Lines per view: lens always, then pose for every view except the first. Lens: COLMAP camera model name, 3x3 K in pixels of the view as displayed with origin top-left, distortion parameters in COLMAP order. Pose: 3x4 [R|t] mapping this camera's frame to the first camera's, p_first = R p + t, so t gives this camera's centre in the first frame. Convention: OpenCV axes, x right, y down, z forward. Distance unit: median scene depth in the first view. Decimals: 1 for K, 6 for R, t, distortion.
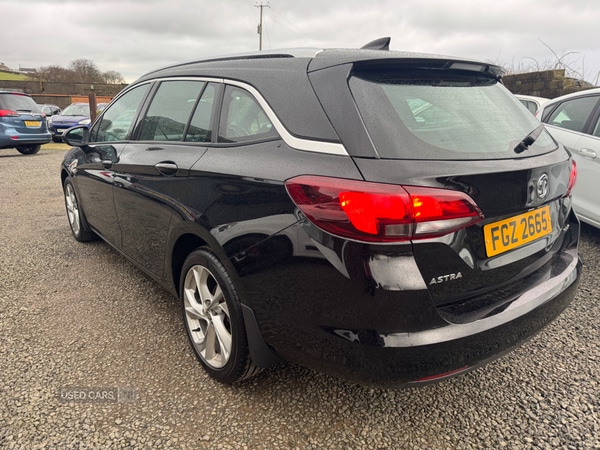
lens RADIAL K [[421.7, 0, 298.1], [0, 421.7, 226.9], [0, 0, 1]] dist [0.021817, -0.020937]
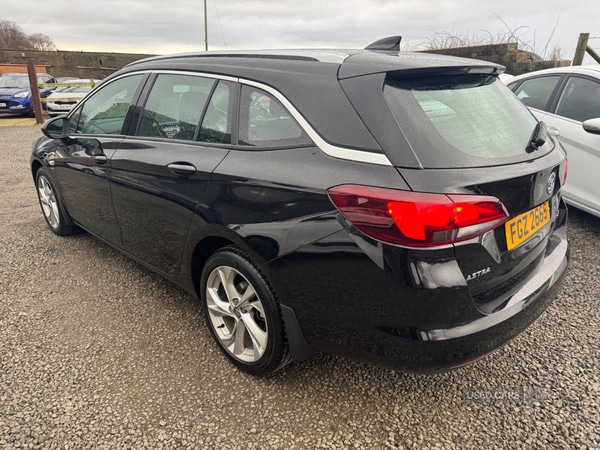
lens RADIAL K [[421.7, 0, 303.4], [0, 421.7, 226.3], [0, 0, 1]] dist [0.021817, -0.020937]
pose [[0.992223, -0.047062, 0.115230, -0.164777], [0.038792, 0.996578, 0.072985, -0.073430], [-0.118271, -0.067947, 0.990654, -0.027239]]
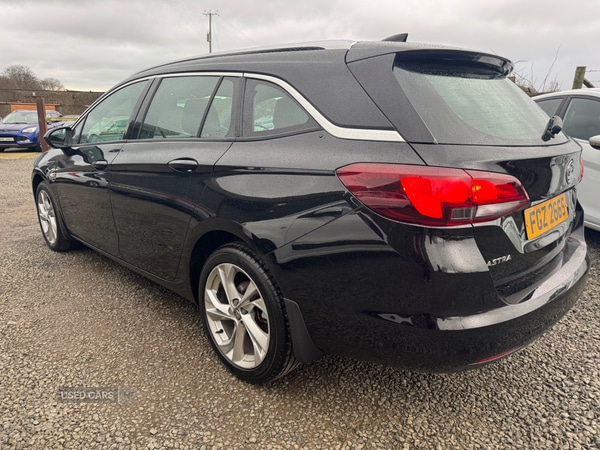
lens RADIAL K [[421.7, 0, 298.7], [0, 421.7, 226.2], [0, 0, 1]] dist [0.021817, -0.020937]
pose [[0.993594, -0.030445, 0.108833, -0.175803], [0.032630, 0.999299, -0.018353, 0.029723], [-0.108198, 0.021786, 0.993891, 0.019913]]
